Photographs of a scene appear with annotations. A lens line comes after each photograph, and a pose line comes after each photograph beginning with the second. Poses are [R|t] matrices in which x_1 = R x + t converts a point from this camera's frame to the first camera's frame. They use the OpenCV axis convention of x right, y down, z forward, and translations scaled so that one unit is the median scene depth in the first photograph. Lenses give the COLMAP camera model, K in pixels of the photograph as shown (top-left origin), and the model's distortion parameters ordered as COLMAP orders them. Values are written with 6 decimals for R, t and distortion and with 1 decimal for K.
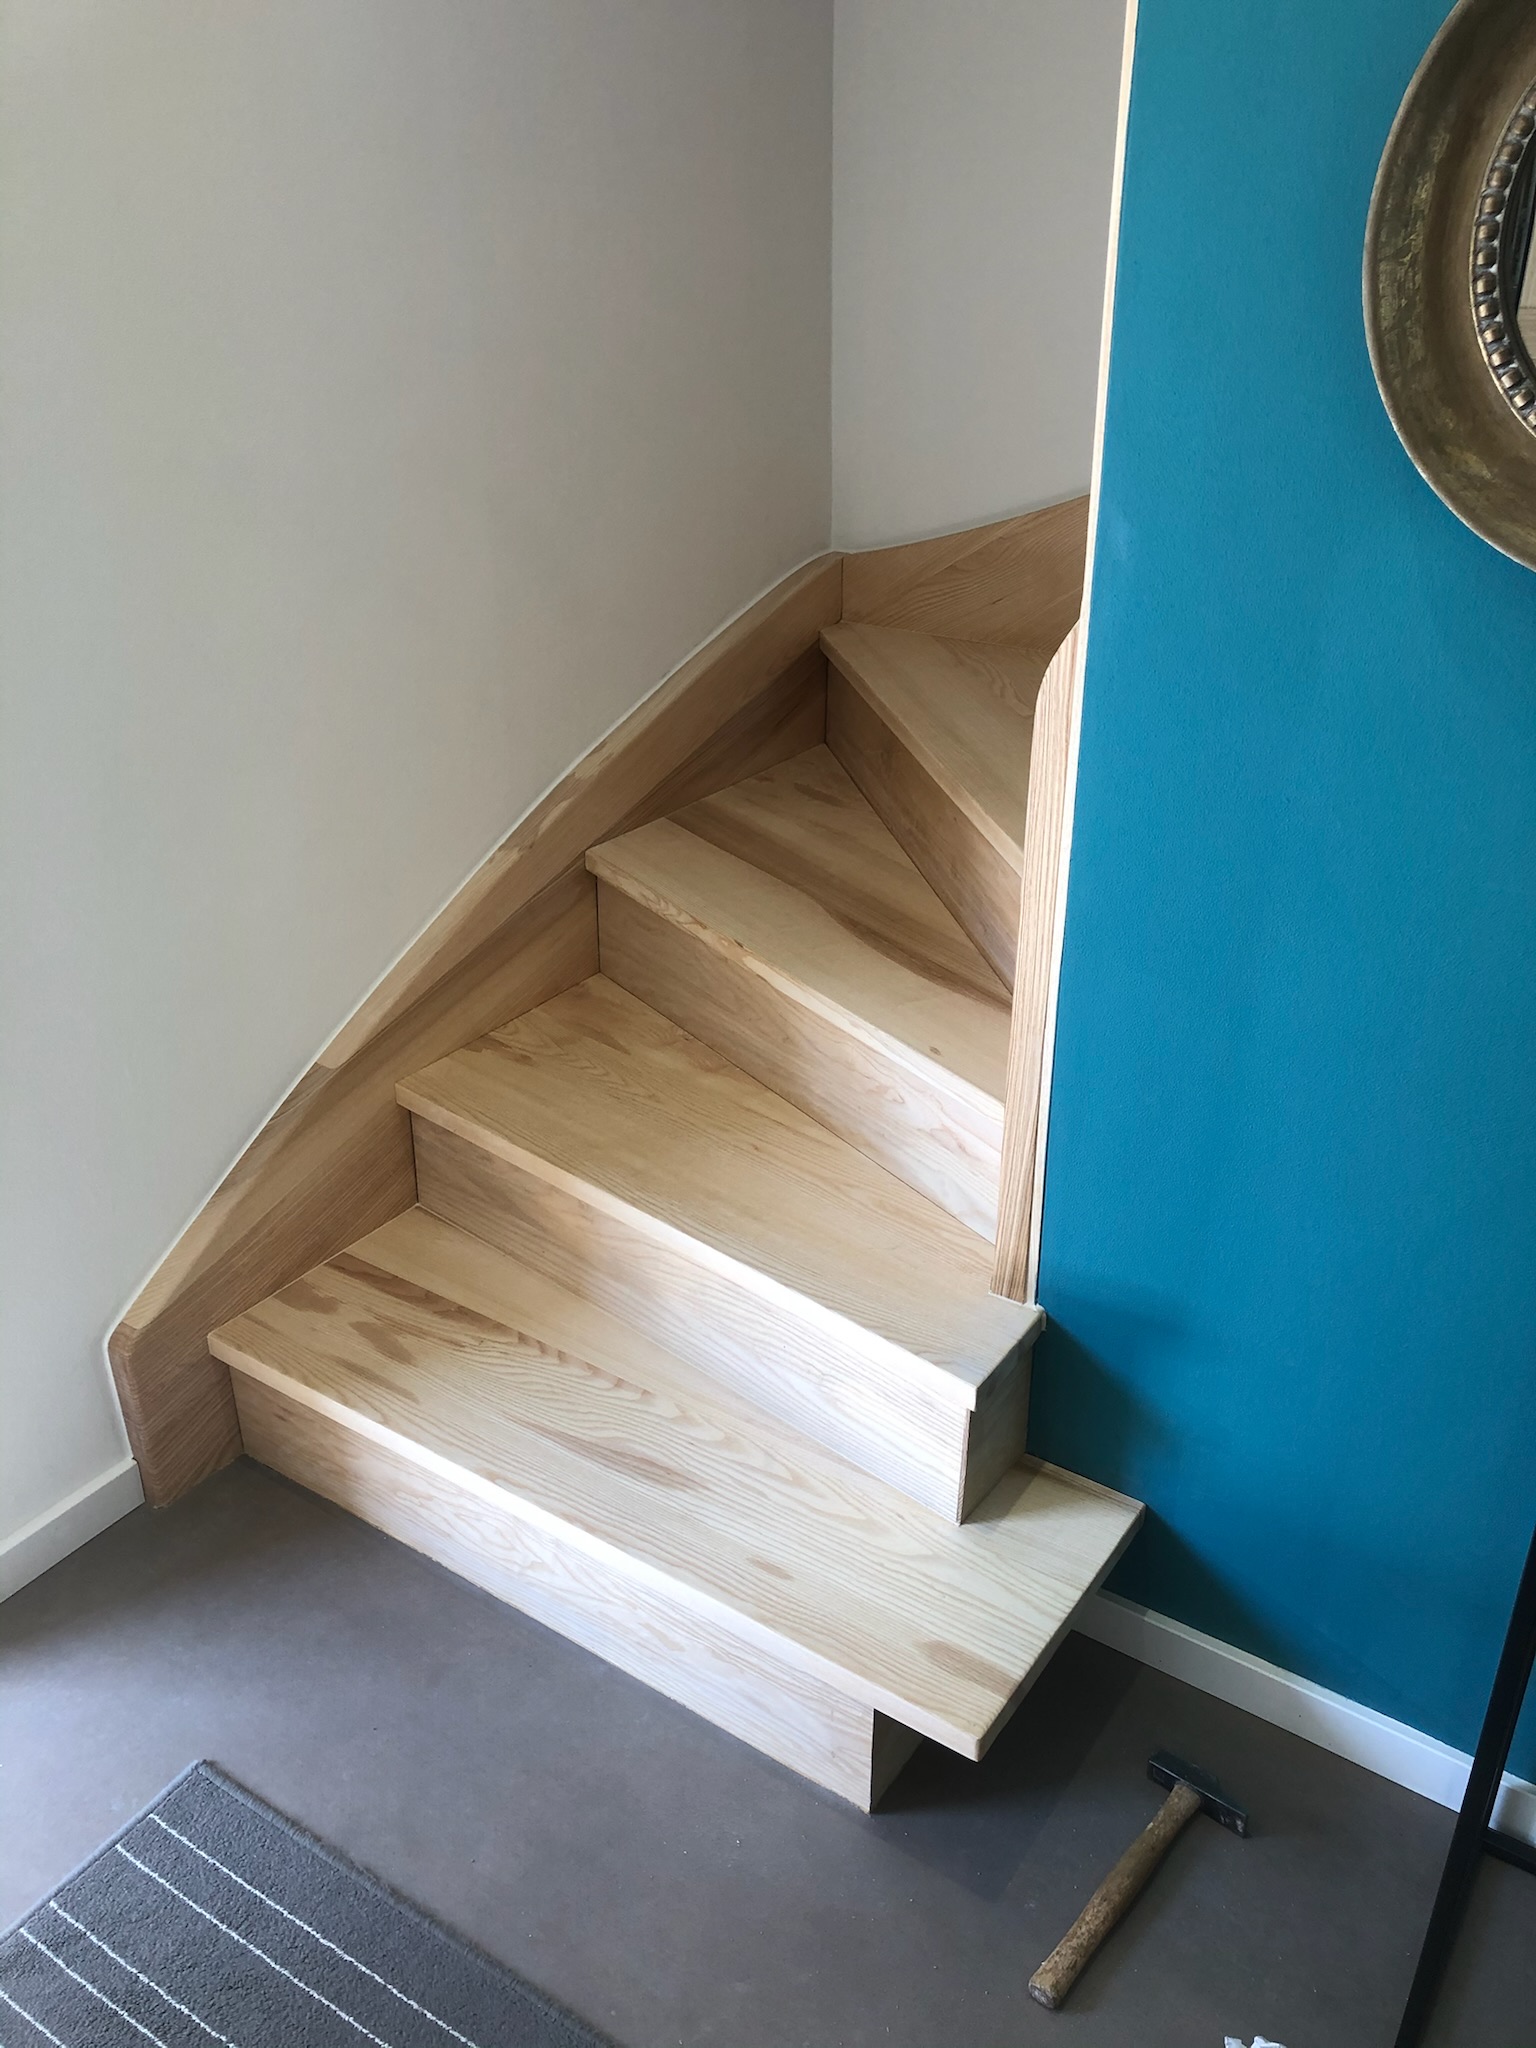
lens RADIAL K [[1672.6, 0, 768.0], [0, 1672.6, 1024.0], [0, 0, 1]] dist [0.007762, 0.001320]
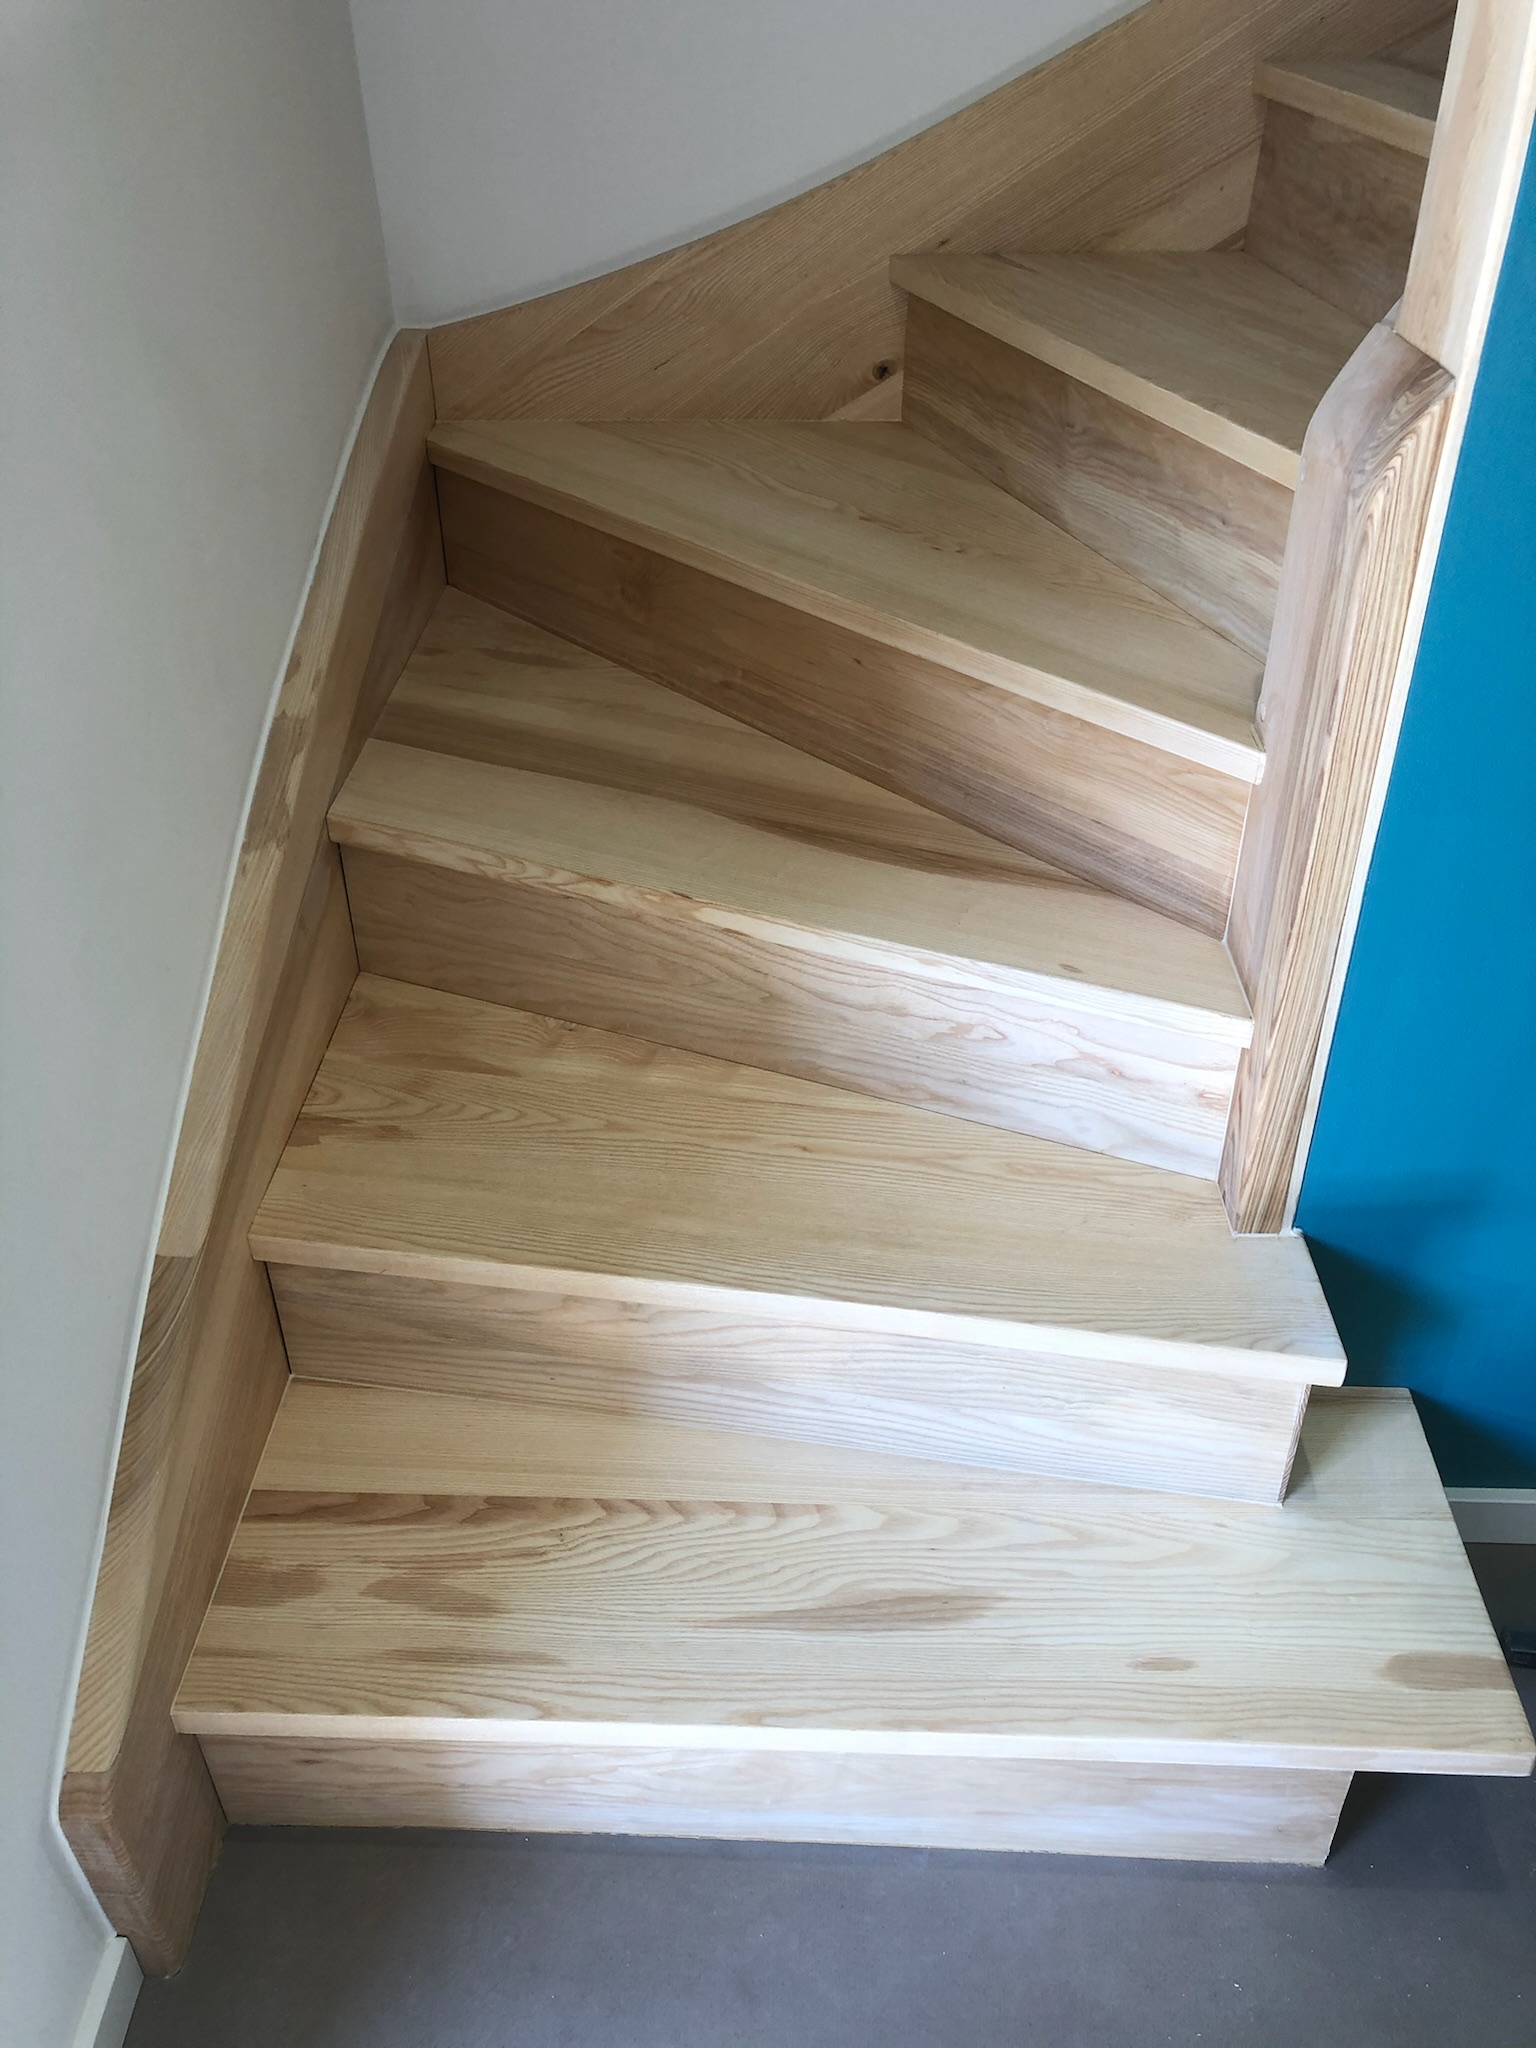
lens RADIAL K [[1698.9, 0, 768.0], [0, 1698.9, 1024.0], [0, 0, 1]] dist [-0.047413, 0.113402]
pose [[0.848044, -0.313858, 0.426983, -0.333624], [0.247510, 0.947047, 0.204547, -0.142248], [-0.468572, -0.067782, 0.880821, 0.332522]]
